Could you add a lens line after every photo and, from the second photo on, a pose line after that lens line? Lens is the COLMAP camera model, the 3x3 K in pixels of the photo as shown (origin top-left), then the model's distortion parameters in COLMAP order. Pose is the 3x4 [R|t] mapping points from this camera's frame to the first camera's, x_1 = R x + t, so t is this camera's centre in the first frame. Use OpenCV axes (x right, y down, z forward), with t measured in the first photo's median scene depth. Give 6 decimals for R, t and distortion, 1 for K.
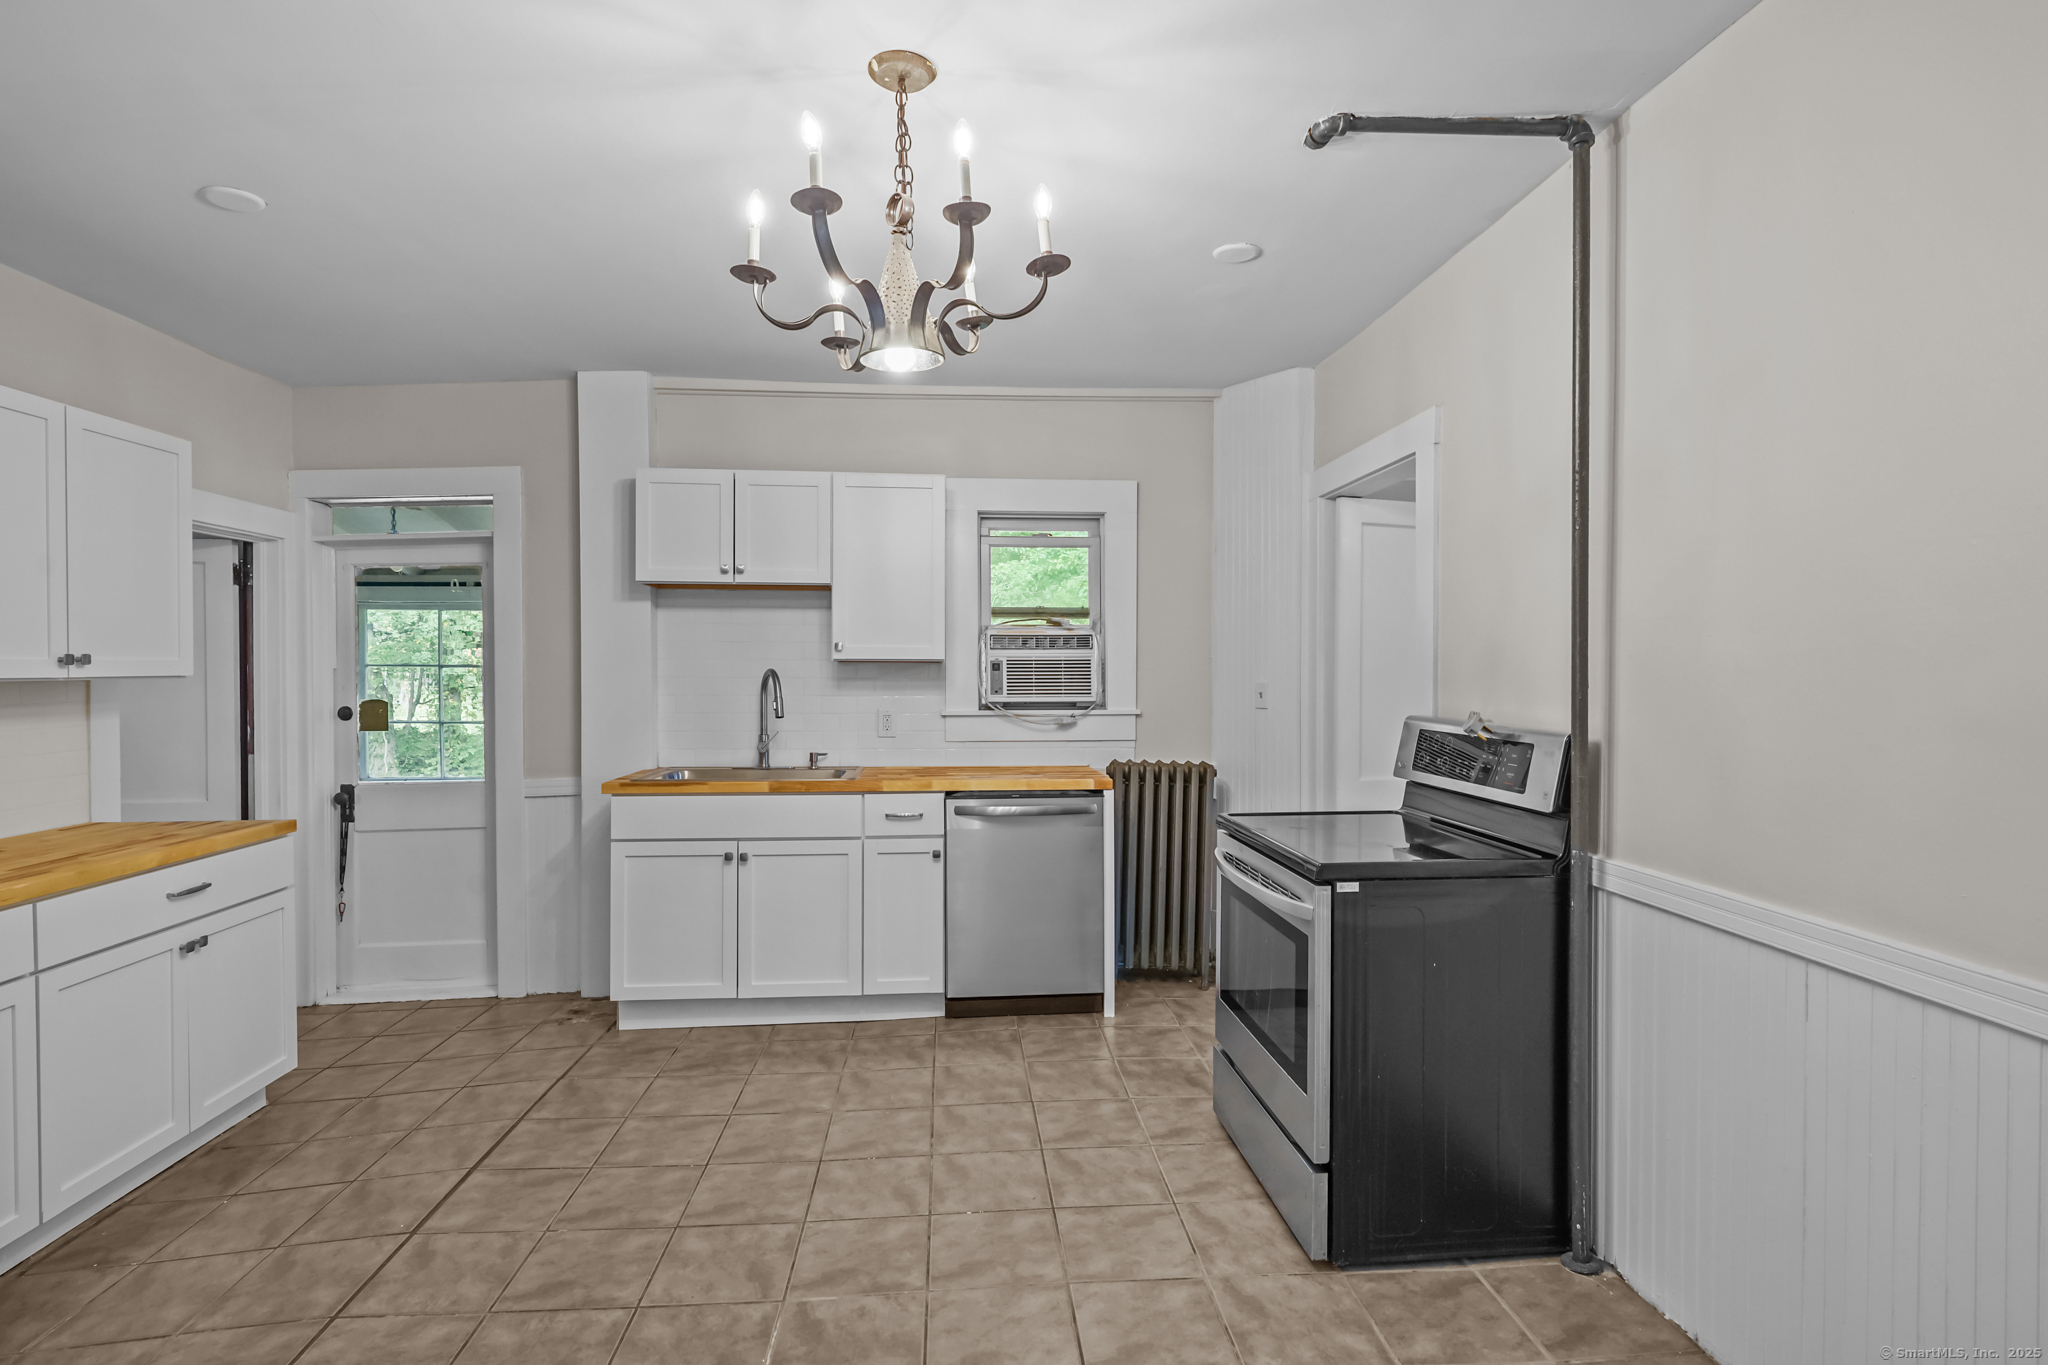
lens RADIAL K [[1002.8, 0, 1020.8], [0, 1002.8, 678.1], [0, 0, 1]] dist [0.000074, 0.001124]
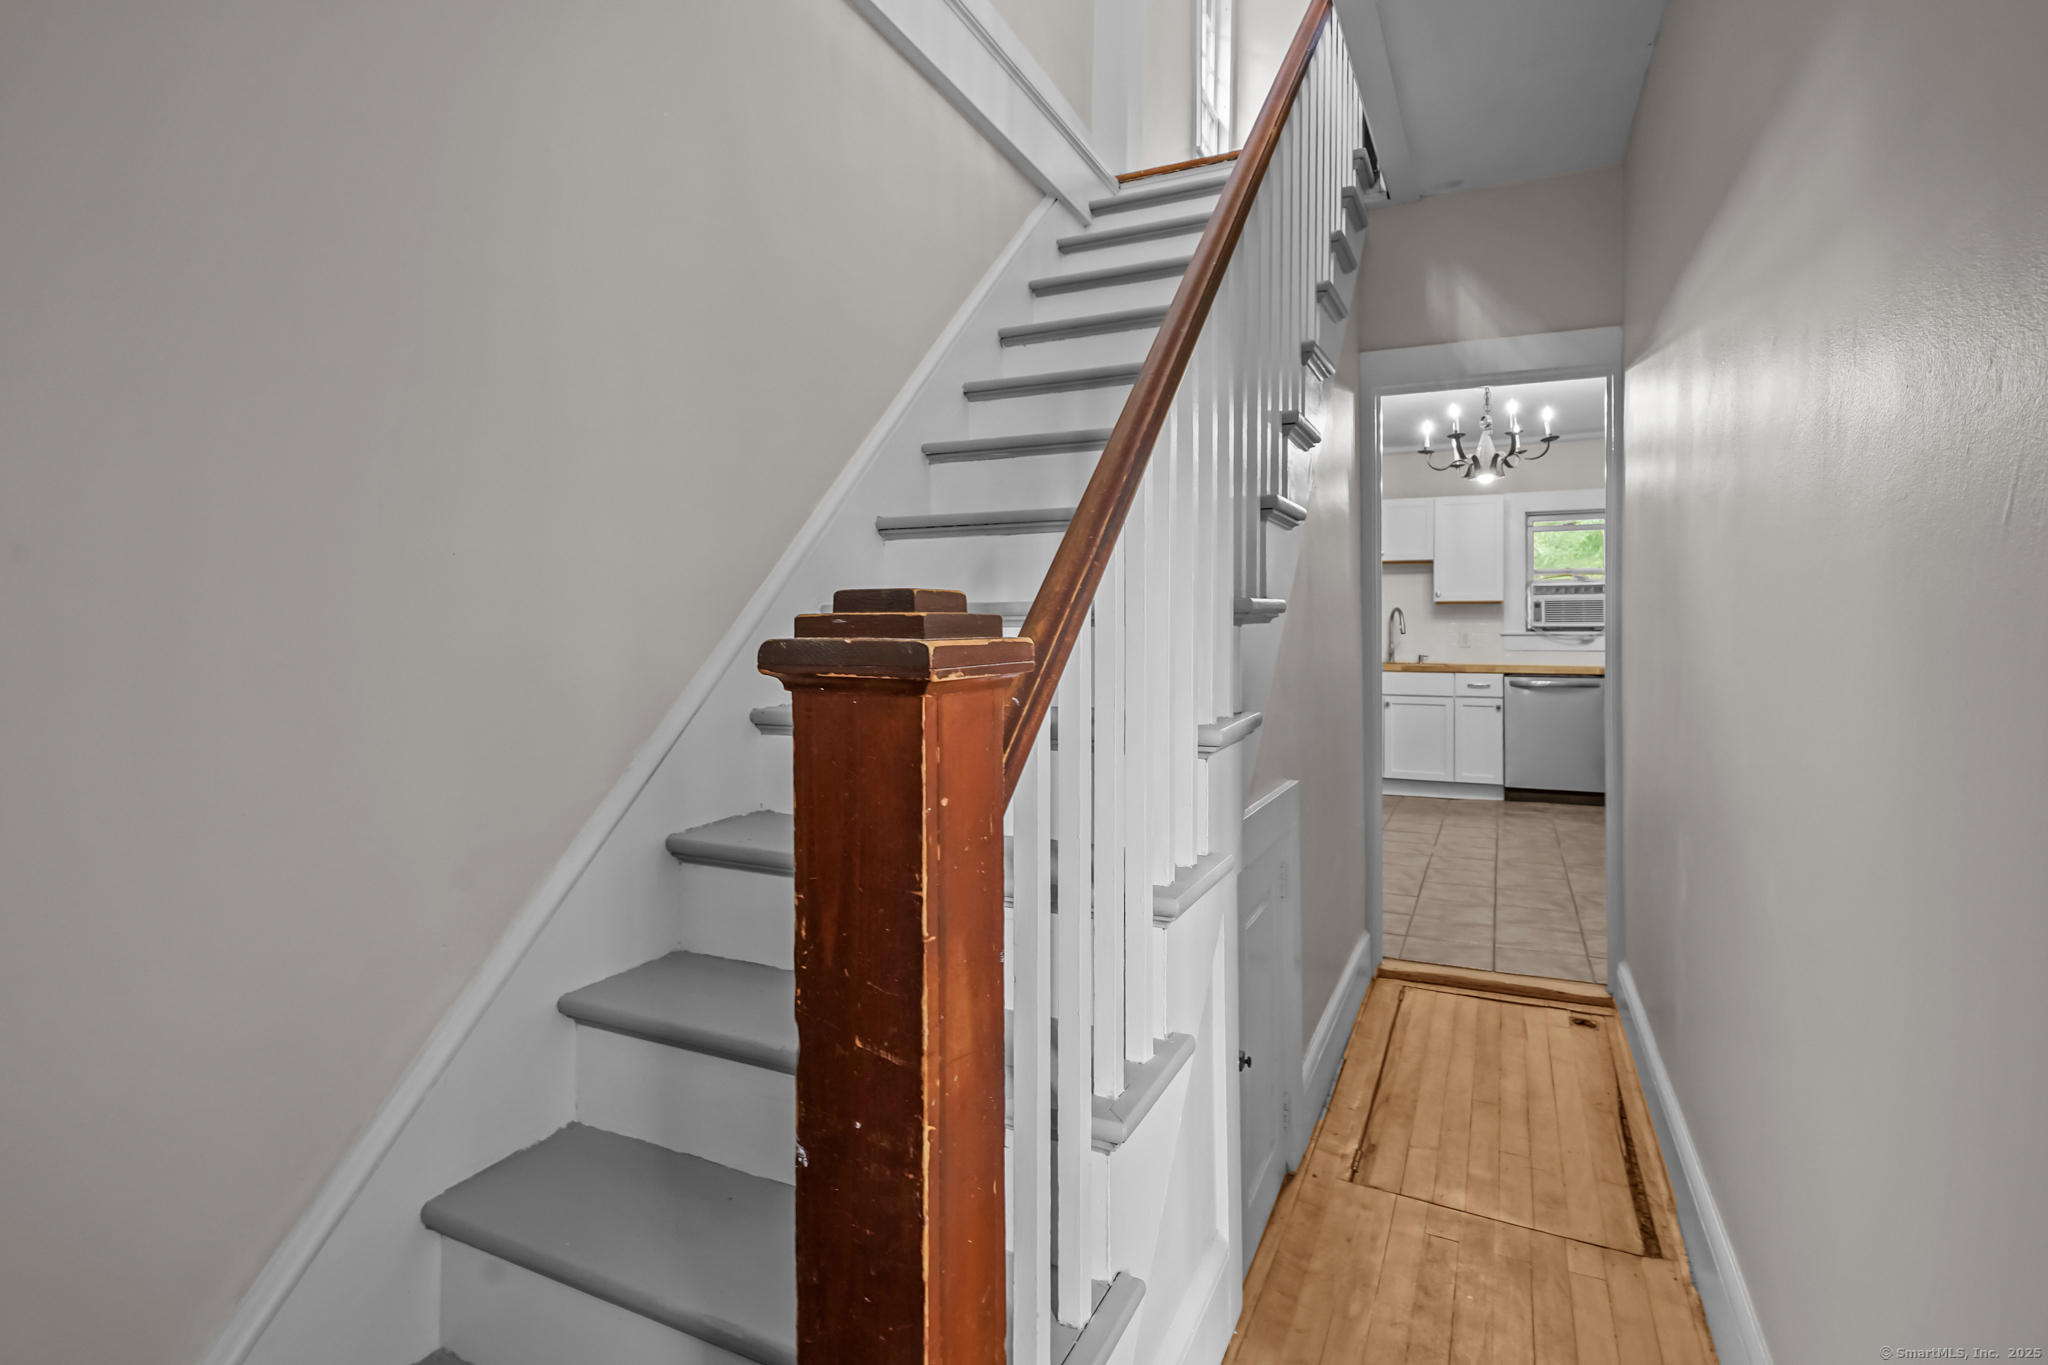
lens RADIAL K [[999.3, 0, 1022.8], [0, 999.3, 630.3], [0, 0, 1]] dist [0.003175, -0.001236]
pose [[0.867552, 0.001000, -0.497345, 0.071662], [-0.005546, 0.999955, -0.007663, 0.057081], [0.497315, 0.009406, 0.867519, -1.032334]]
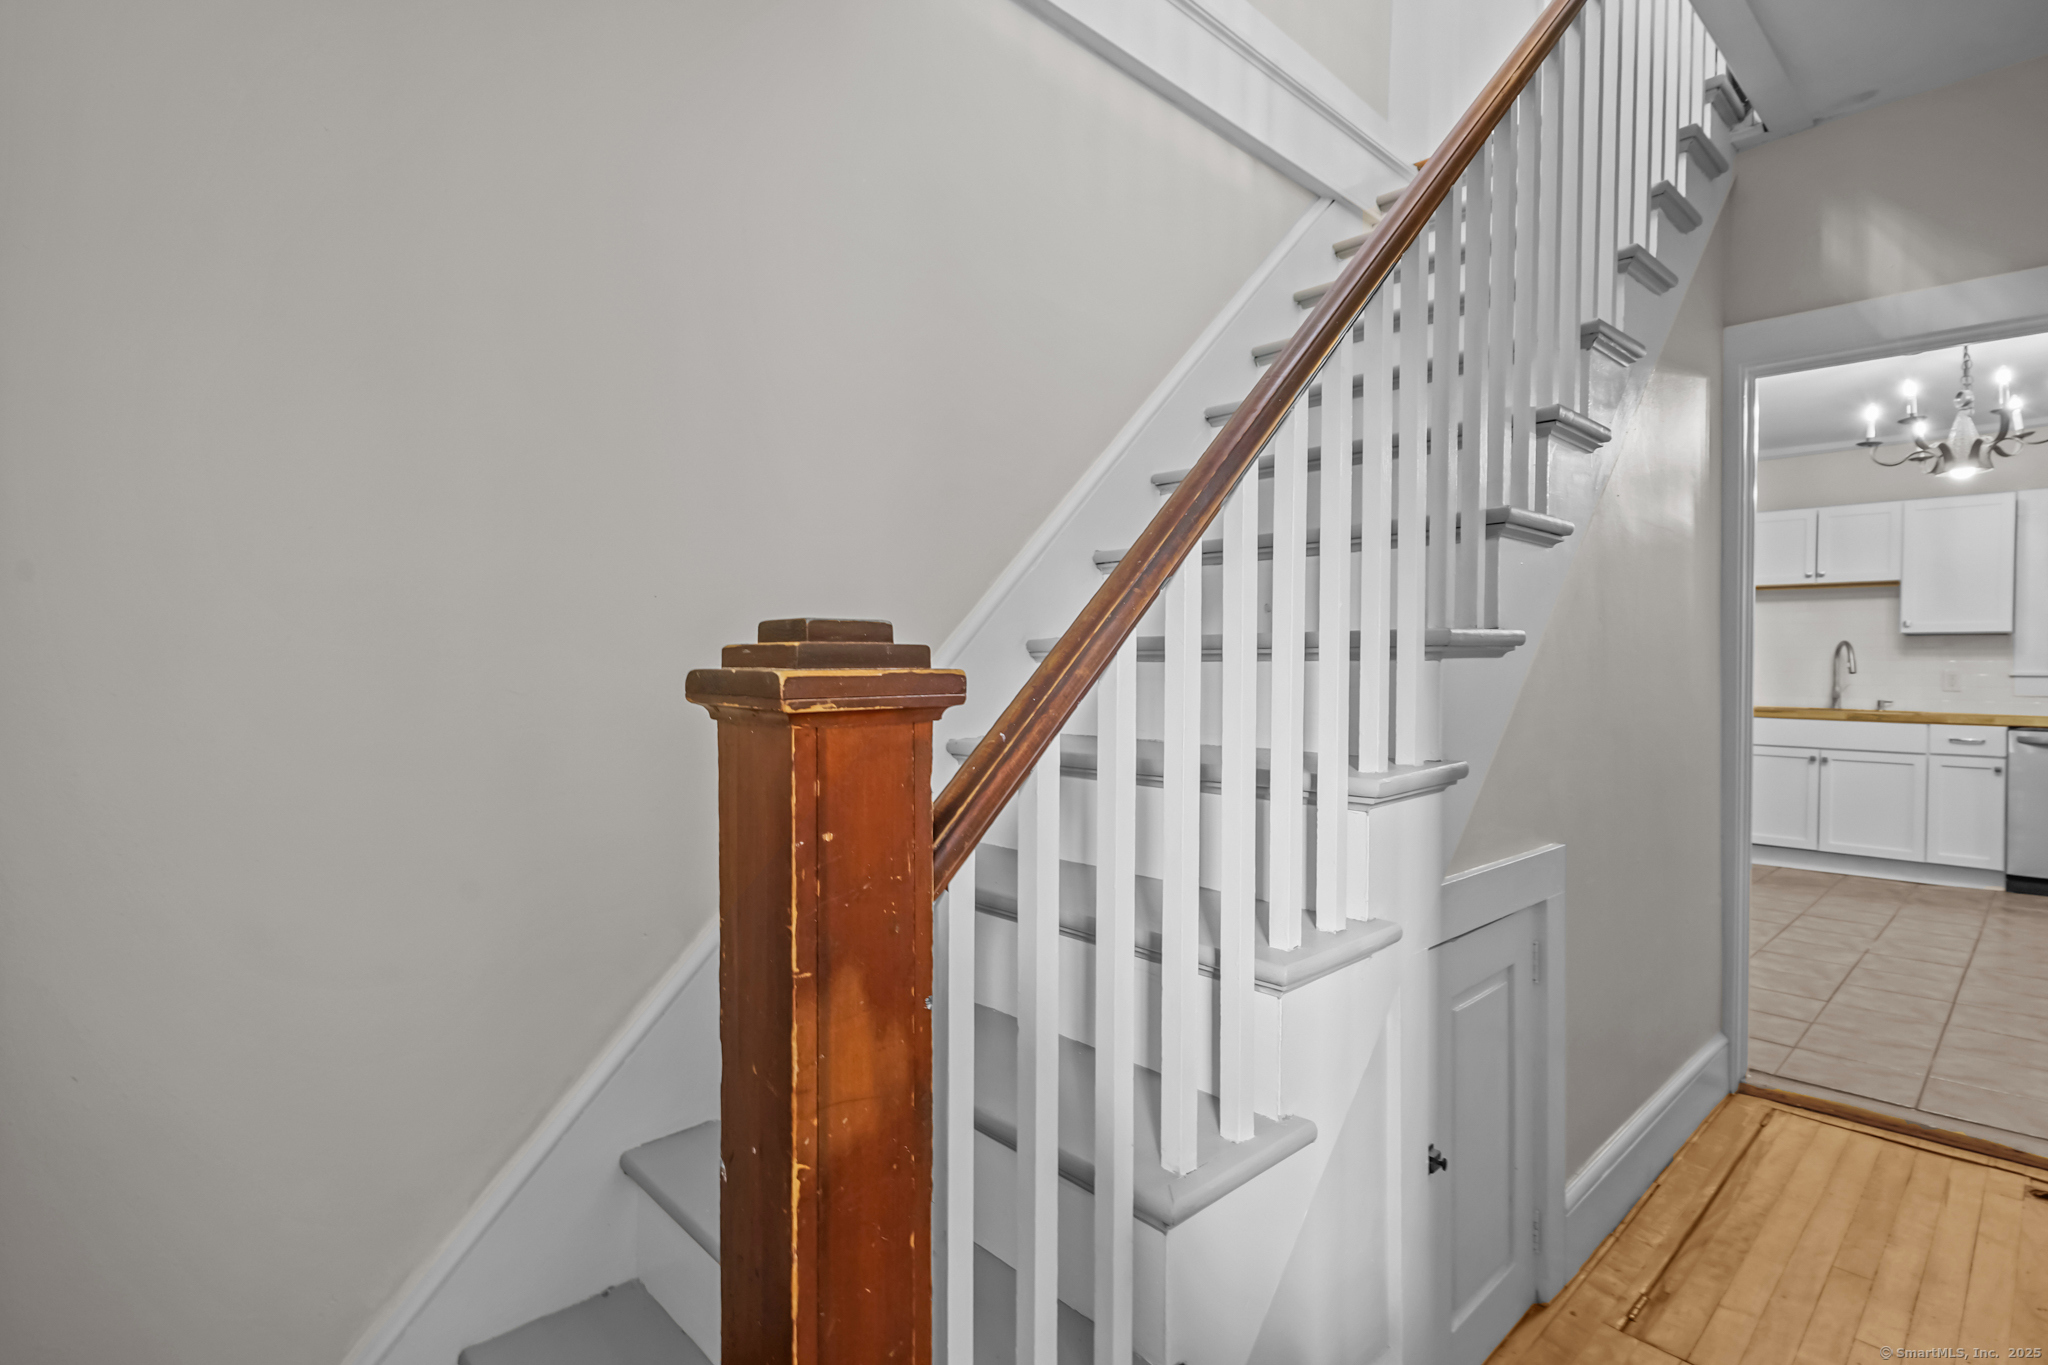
lens RADIAL K [[989.0, 0, 1022.0], [0, 989.0, 678.5], [0, 0, 1]] dist [0.001326, -0.000804]
pose [[0.629451, 0.013668, -0.776920, 0.133685], [-0.012520, 0.999894, 0.007448, 0.057229], [0.776940, 0.005039, 0.629555, -0.956023]]
